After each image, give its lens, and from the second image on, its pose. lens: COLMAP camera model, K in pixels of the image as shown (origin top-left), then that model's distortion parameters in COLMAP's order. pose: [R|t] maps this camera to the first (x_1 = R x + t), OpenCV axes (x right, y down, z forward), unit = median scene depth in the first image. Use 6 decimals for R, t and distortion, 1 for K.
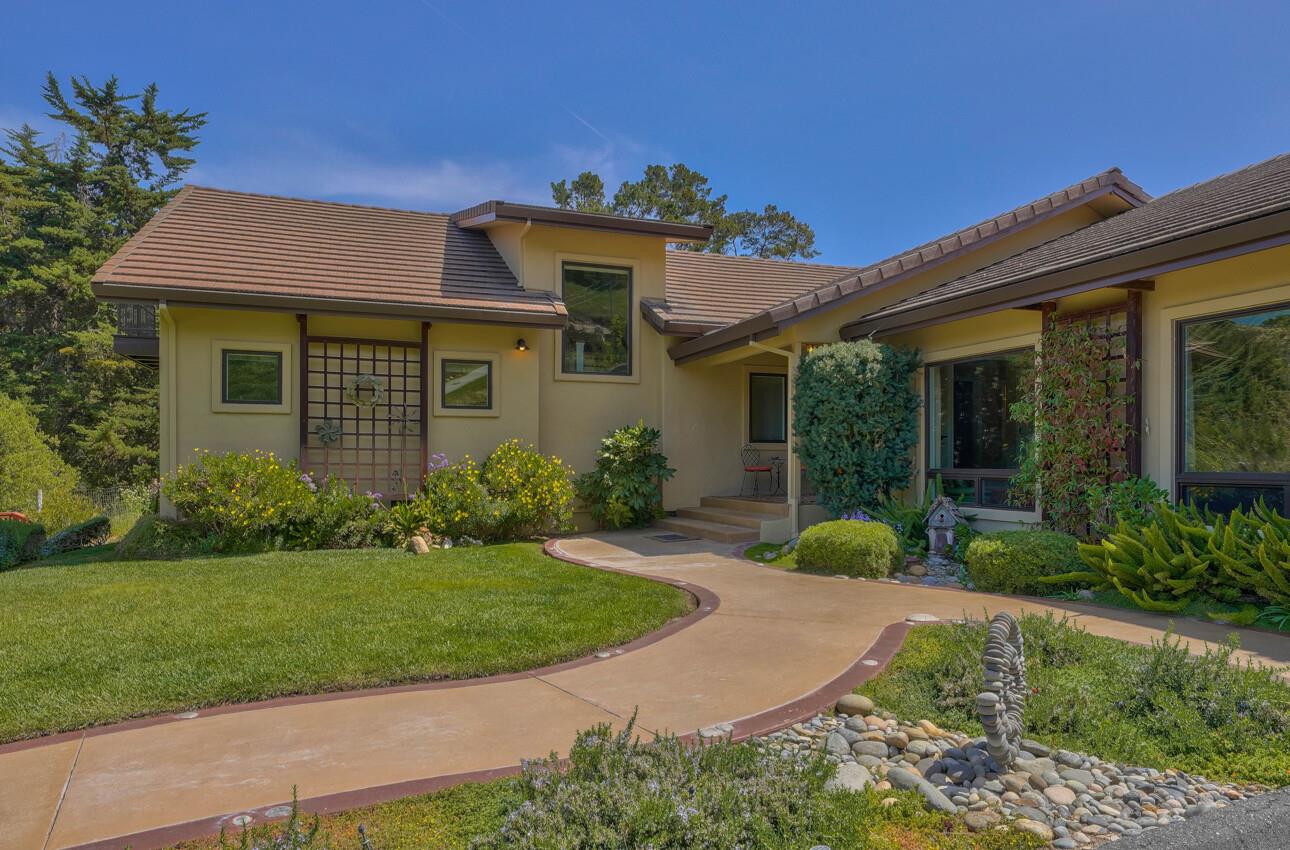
lens RADIAL K [[730.9, 0, 679.2], [0, 730.9, 459.8], [0, 0, 1]] dist [0.003094, 0.001807]
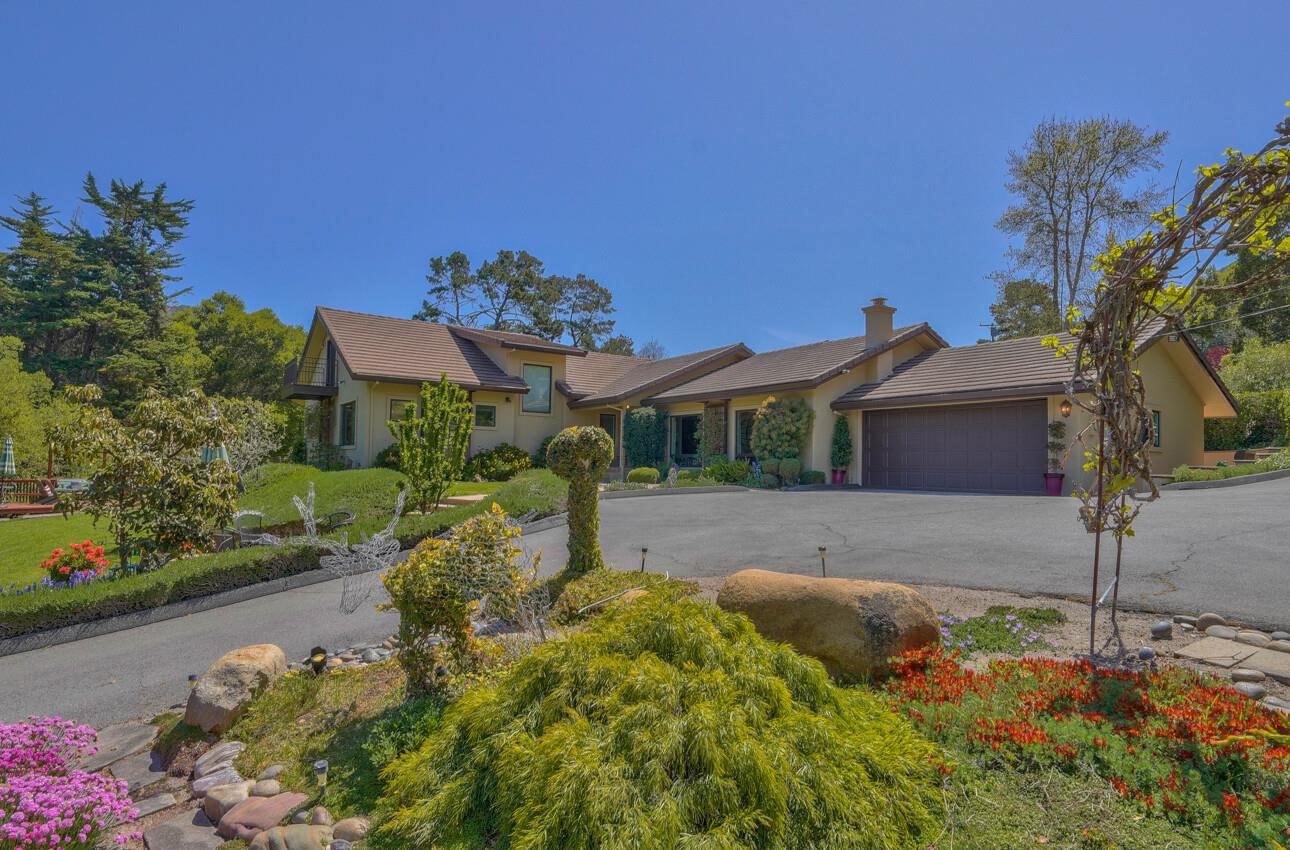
lens RADIAL K [[585.1, 0, 643.5], [0, 585.1, 444.7], [0, 0, 1]] dist [0.003839, 0.000497]
pose [[0.969265, 0.021605, 0.245069, -0.091903], [-0.014975, 0.999471, -0.028885, 0.012902], [-0.245564, 0.024327, 0.969075, -0.339661]]
